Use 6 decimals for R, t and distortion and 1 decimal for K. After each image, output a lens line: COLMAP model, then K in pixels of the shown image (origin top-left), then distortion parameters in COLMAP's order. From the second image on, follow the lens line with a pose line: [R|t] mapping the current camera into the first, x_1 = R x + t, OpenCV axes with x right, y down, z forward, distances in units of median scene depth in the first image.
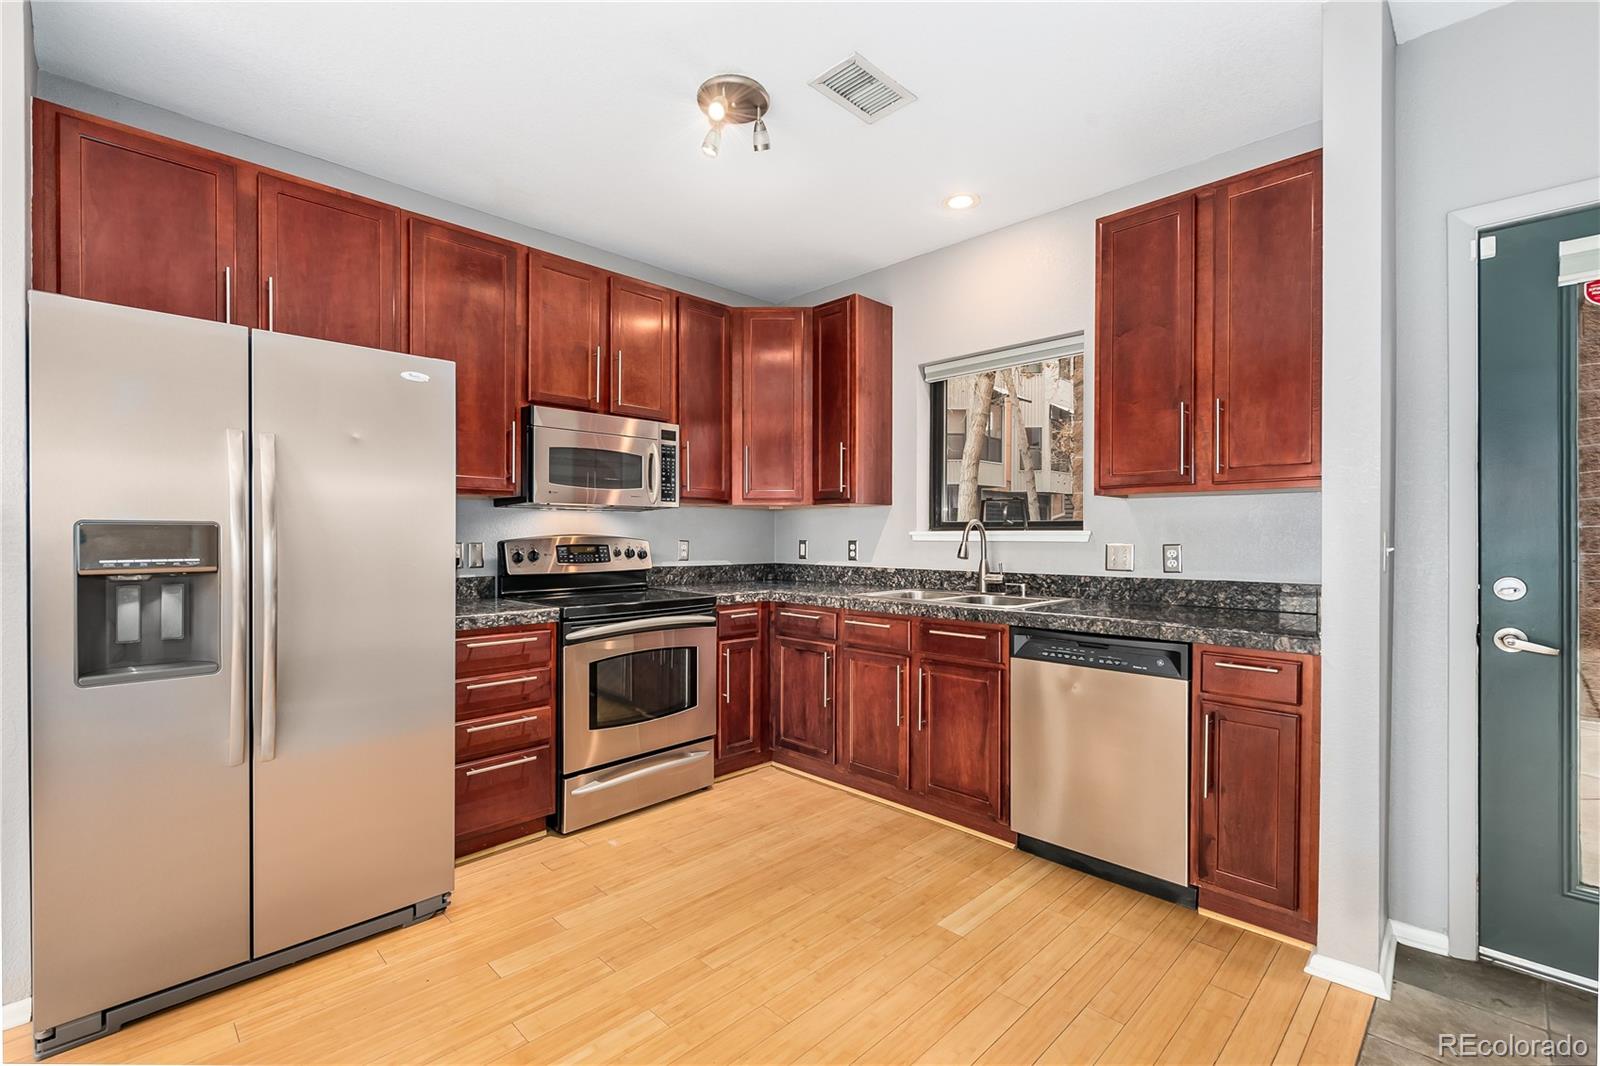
lens RADIAL K [[710.4, 0, 794.3], [0, 710.4, 537.4], [0, 0, 1]] dist [0.002497, -0.000300]
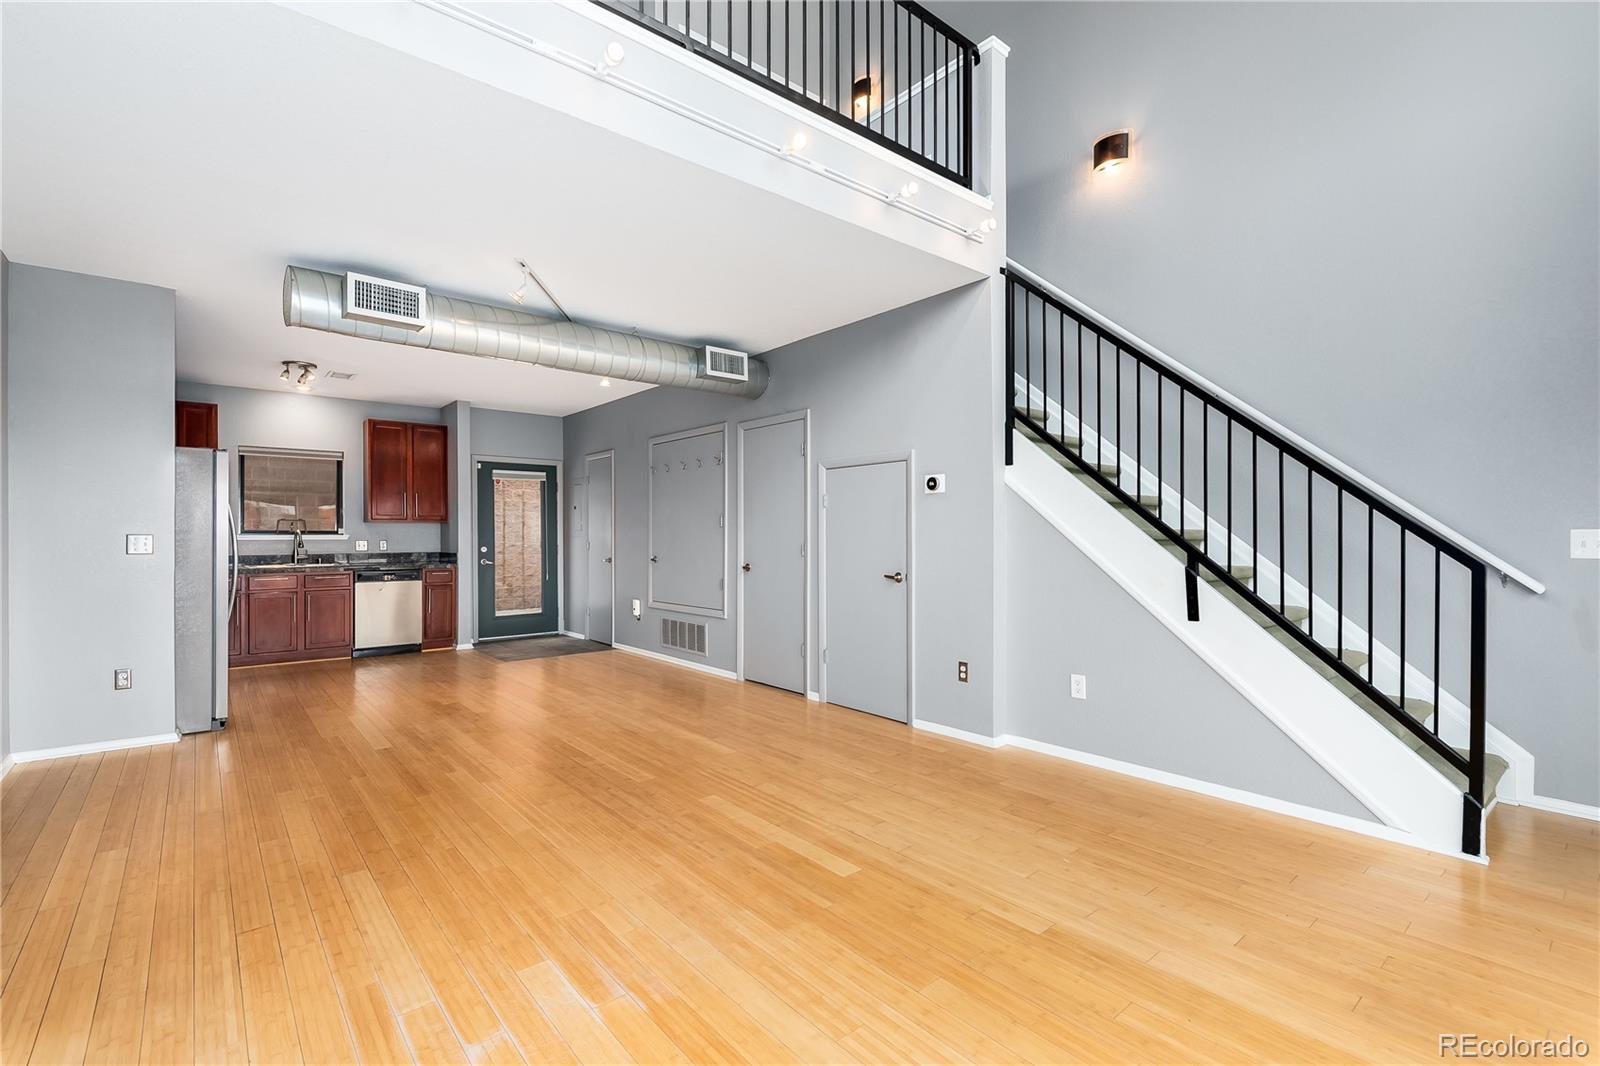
lens RADIAL K [[710.4, 0, 794.3], [0, 710.4, 537.4], [0, 0, 1]] dist [0.002497, -0.000300]
pose [[0.089963, -0.003369, 0.995939, -2.604867], [0.003323, 0.999990, 0.003082, -0.004169], [-0.995940, 0.003032, 0.089973, -1.033842]]
